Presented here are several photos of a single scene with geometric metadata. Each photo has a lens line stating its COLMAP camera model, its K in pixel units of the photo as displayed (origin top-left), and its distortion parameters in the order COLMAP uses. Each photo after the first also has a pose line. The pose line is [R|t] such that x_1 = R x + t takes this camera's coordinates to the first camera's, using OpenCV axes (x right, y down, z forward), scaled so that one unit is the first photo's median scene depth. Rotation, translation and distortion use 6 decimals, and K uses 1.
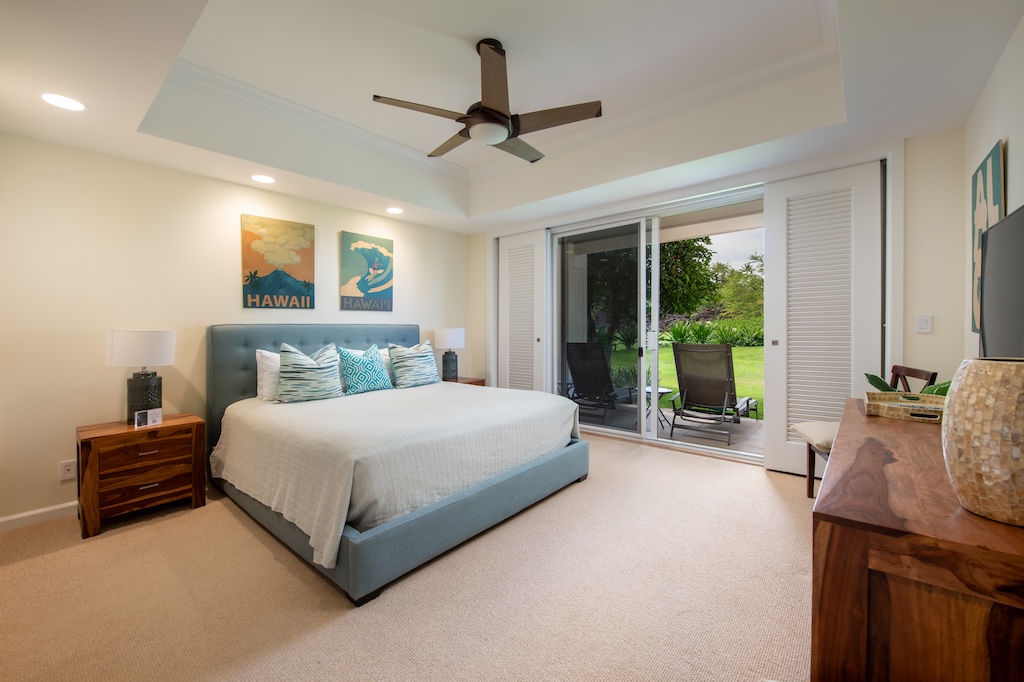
lens RADIAL K [[413.9, 0, 508.8], [0, 413.9, 336.0], [0, 0, 1]] dist [-0.000390, 0.000038]
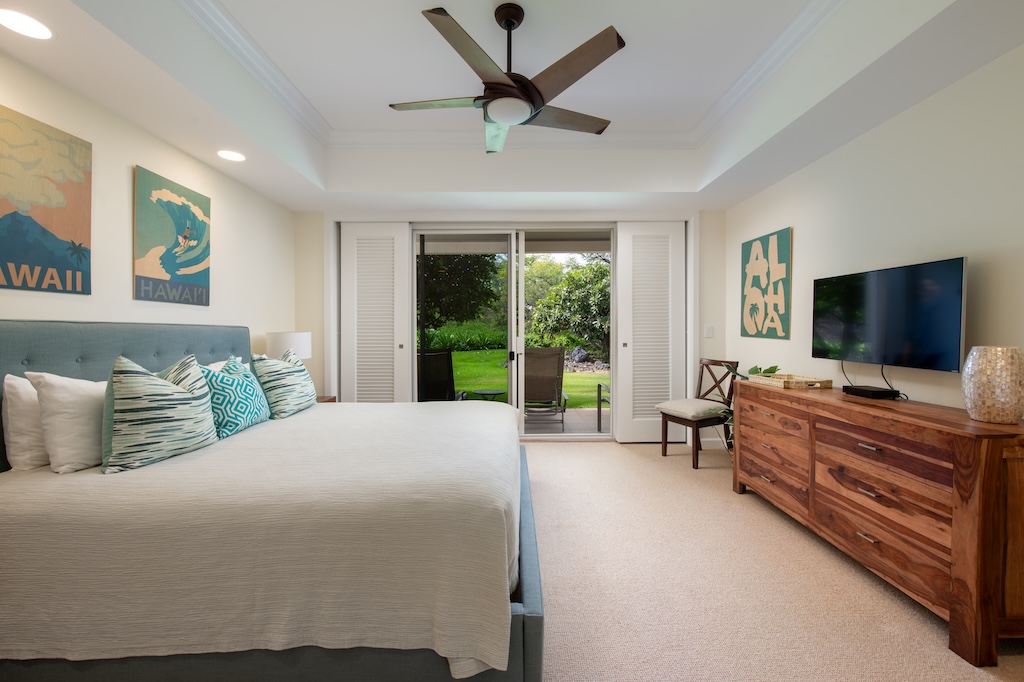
lens RADIAL K [[415.6, 0, 515.3], [0, 415.6, 343.7], [0, 0, 1]] dist [-0.003840, -0.000228]
pose [[0.751244, -0.010239, 0.659945, -0.411552], [0.009035, 0.999946, 0.005229, 0.001901], [-0.659963, 0.002034, 0.751295, 0.212599]]
